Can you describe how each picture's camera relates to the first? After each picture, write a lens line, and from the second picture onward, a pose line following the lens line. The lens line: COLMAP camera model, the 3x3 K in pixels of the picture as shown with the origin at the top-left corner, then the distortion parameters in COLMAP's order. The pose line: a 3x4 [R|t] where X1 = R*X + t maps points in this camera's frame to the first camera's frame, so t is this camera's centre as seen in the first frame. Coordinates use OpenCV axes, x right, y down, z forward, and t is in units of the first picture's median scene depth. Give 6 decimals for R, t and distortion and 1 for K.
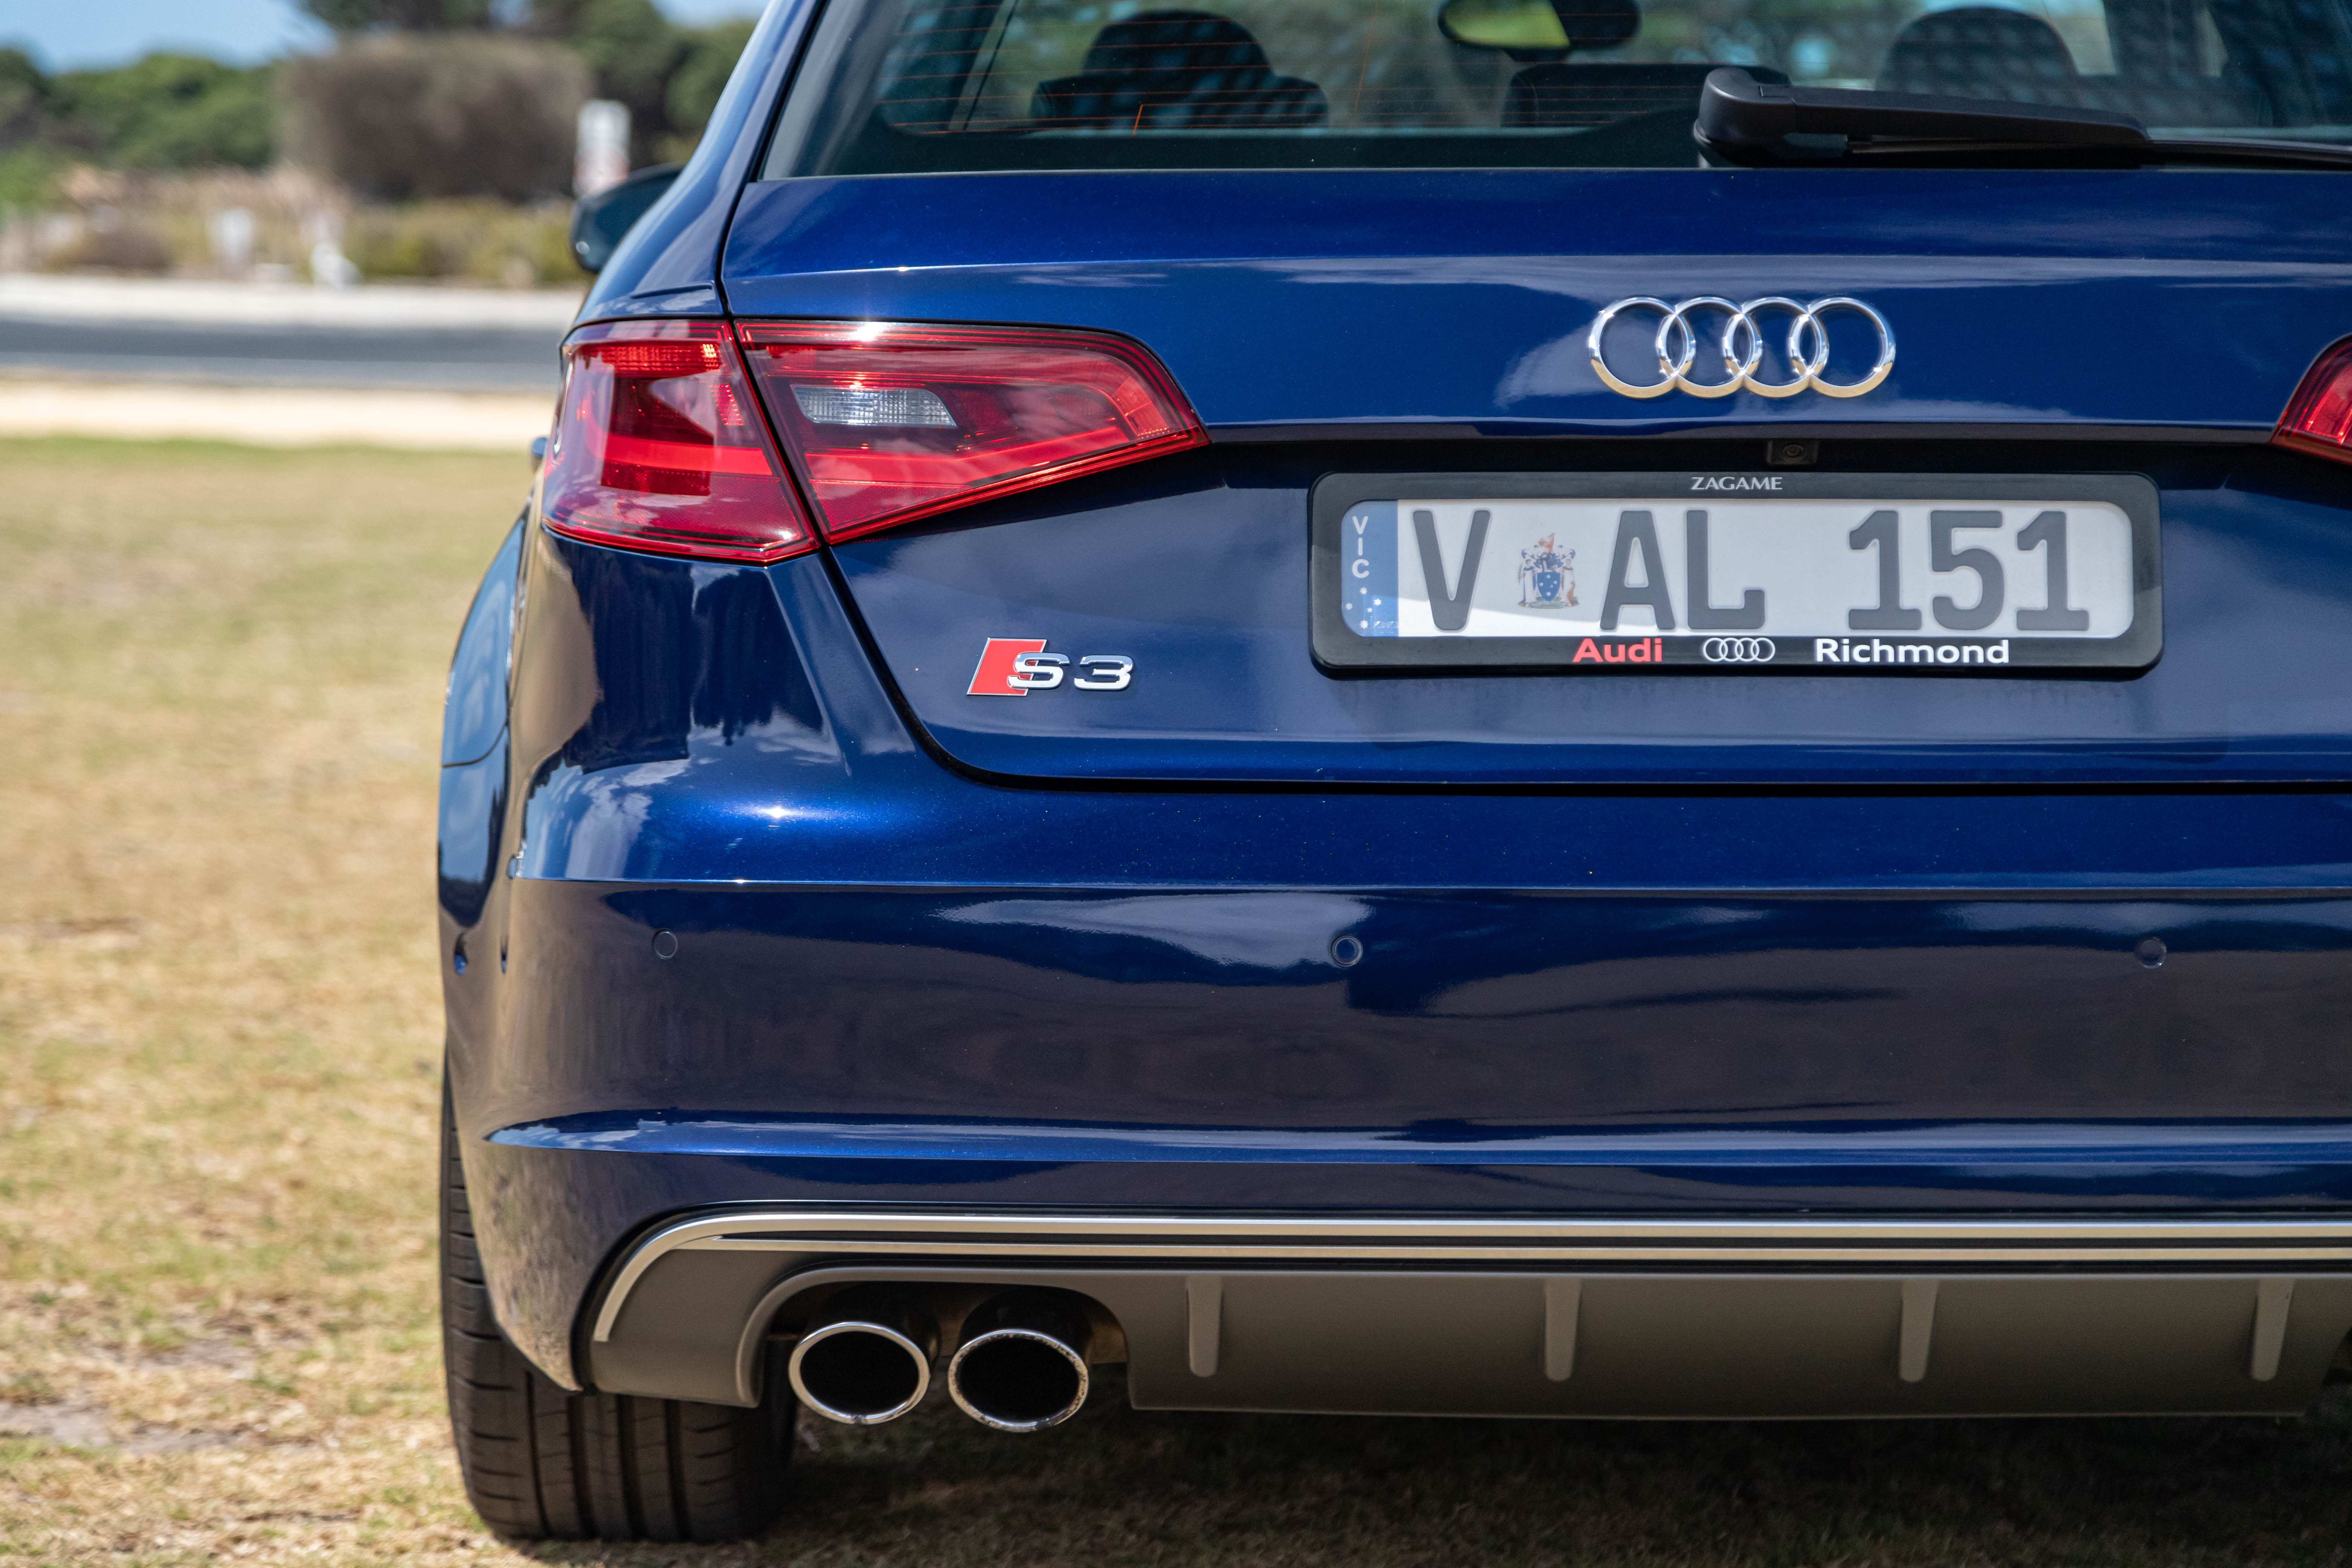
lens RADIAL K [[6573.0, 0, 1163.7], [0, 6573.0, 779.4], [0, 0, 1]] dist [-0.013489, 0.000000]
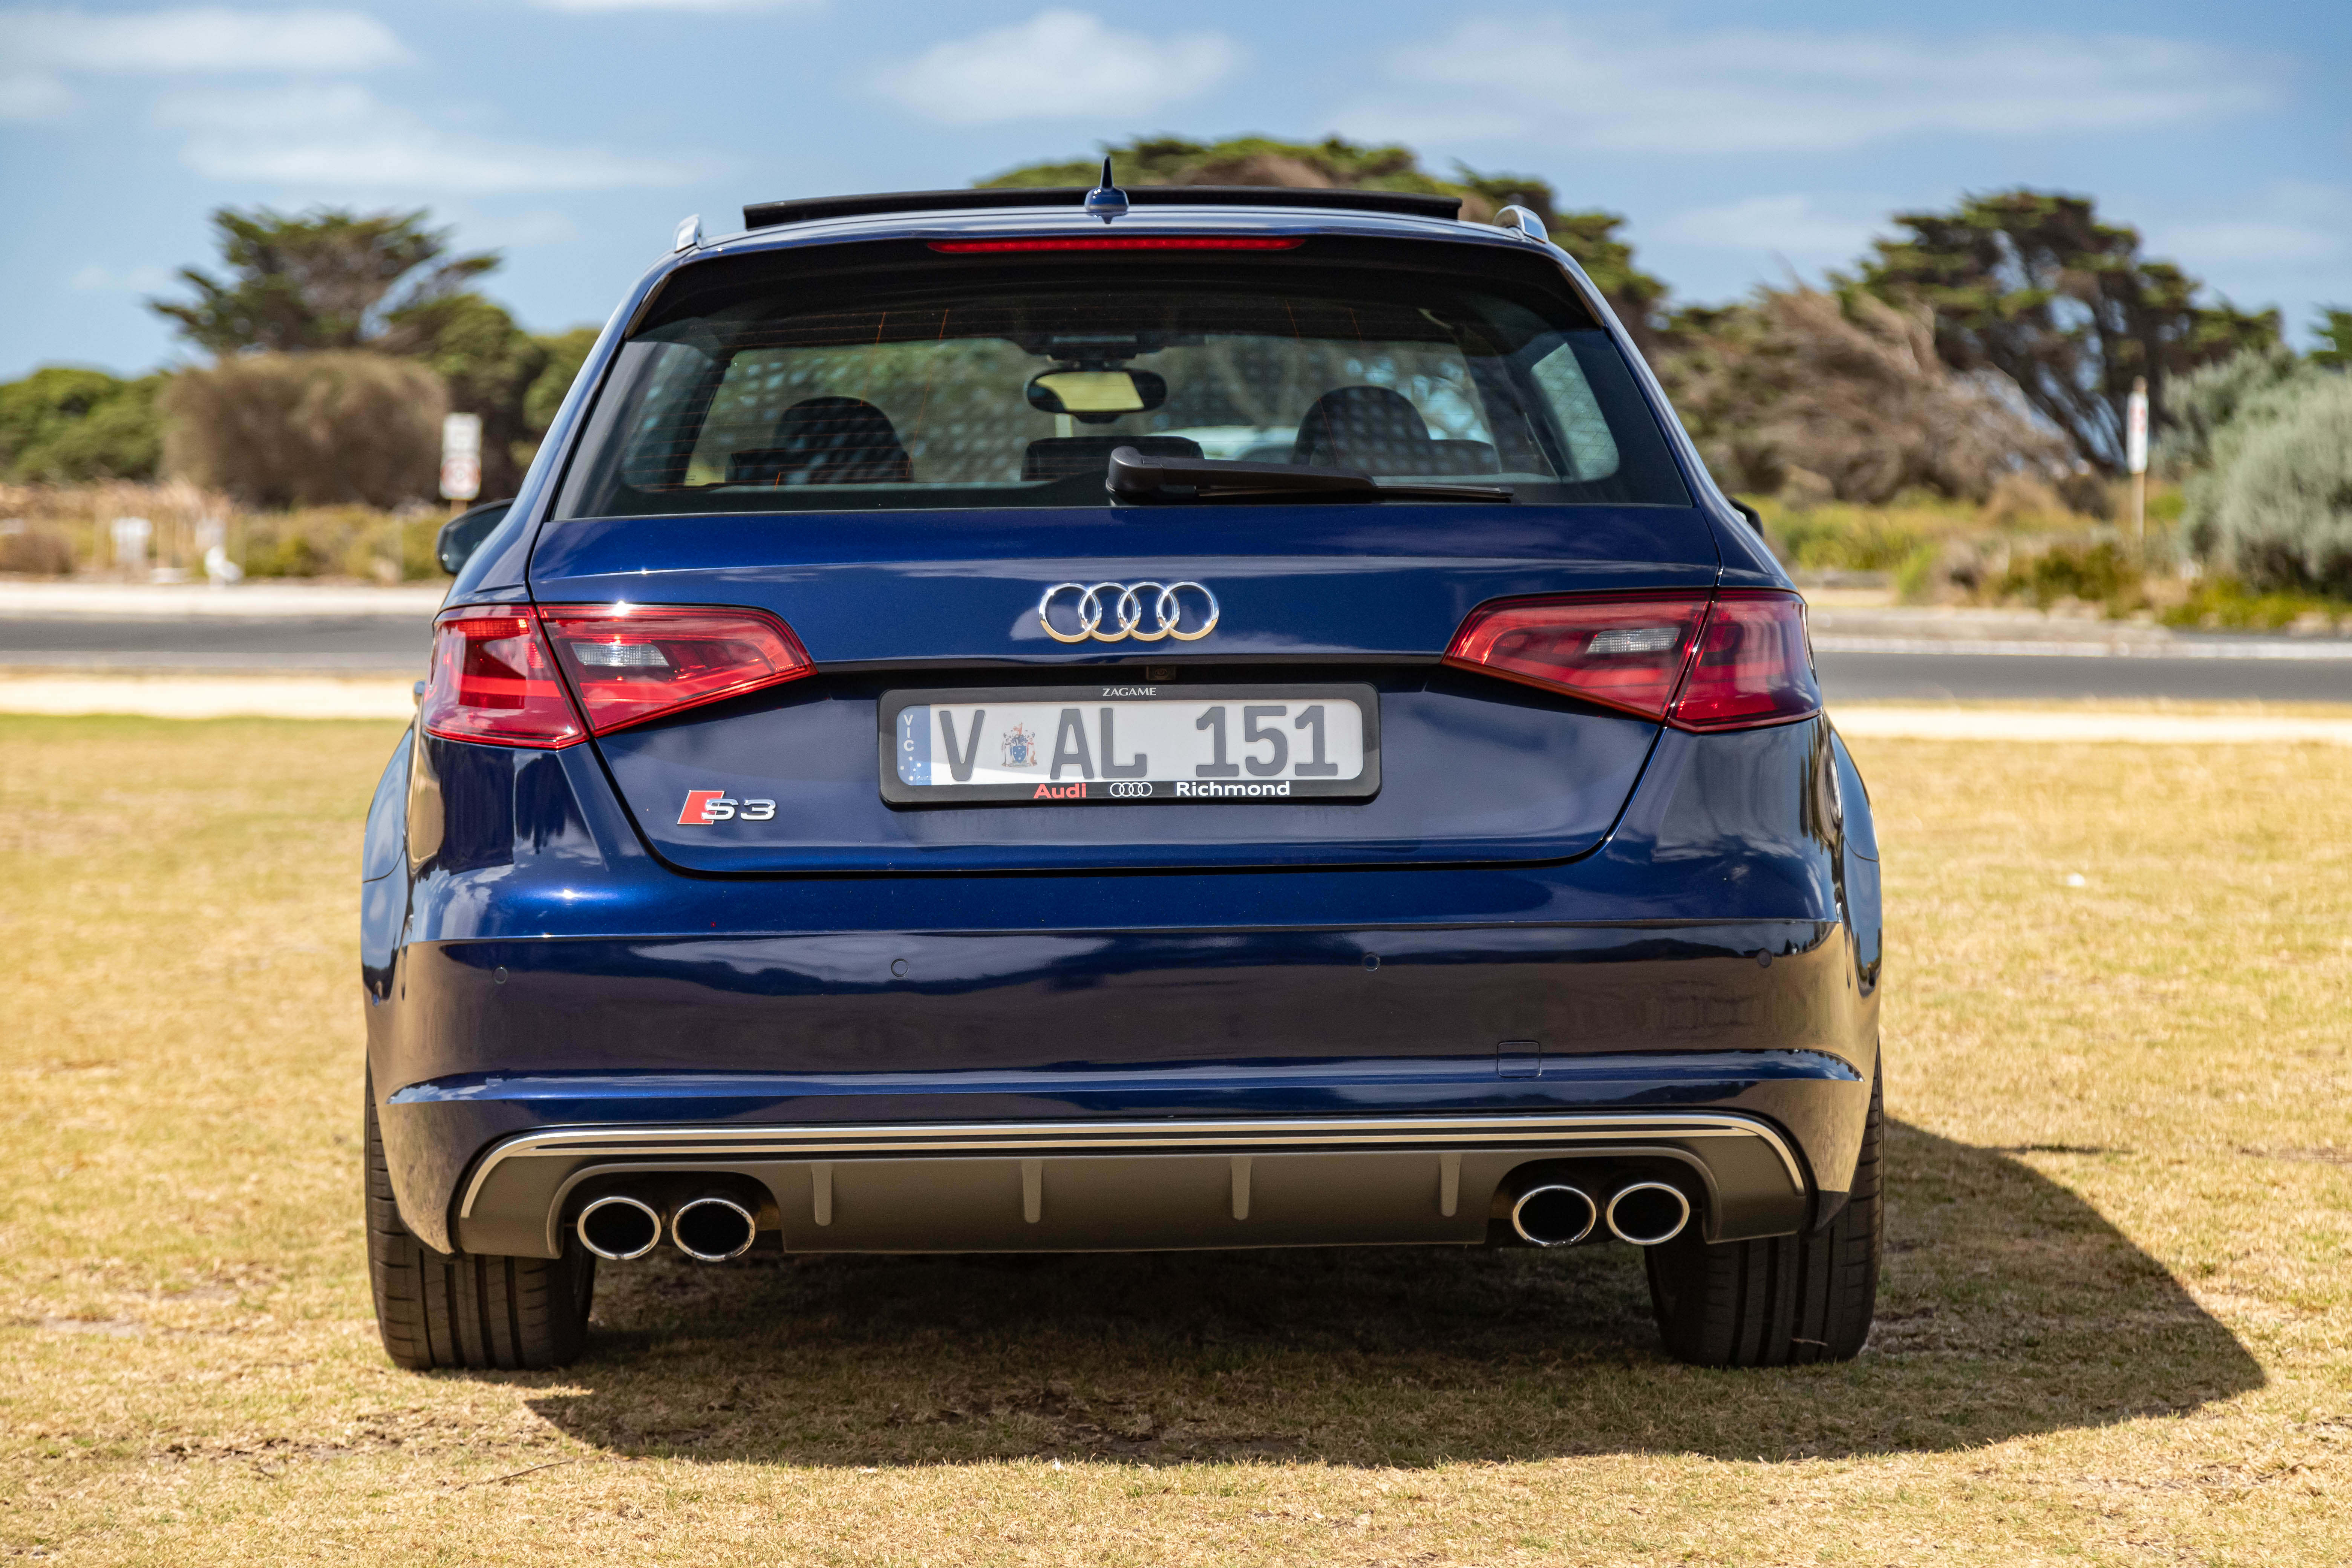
lens RADIAL K [[6119.9, 0, 1182.5], [0, 6119.9, 792.8], [0, 0, 1]] dist [-0.072325, 0.000000]
pose [[0.999373, -0.015853, 0.031643, 0.048760], [0.017057, 0.999126, -0.038167, 0.040139], [-0.031011, 0.038683, 0.998770, -0.557409]]
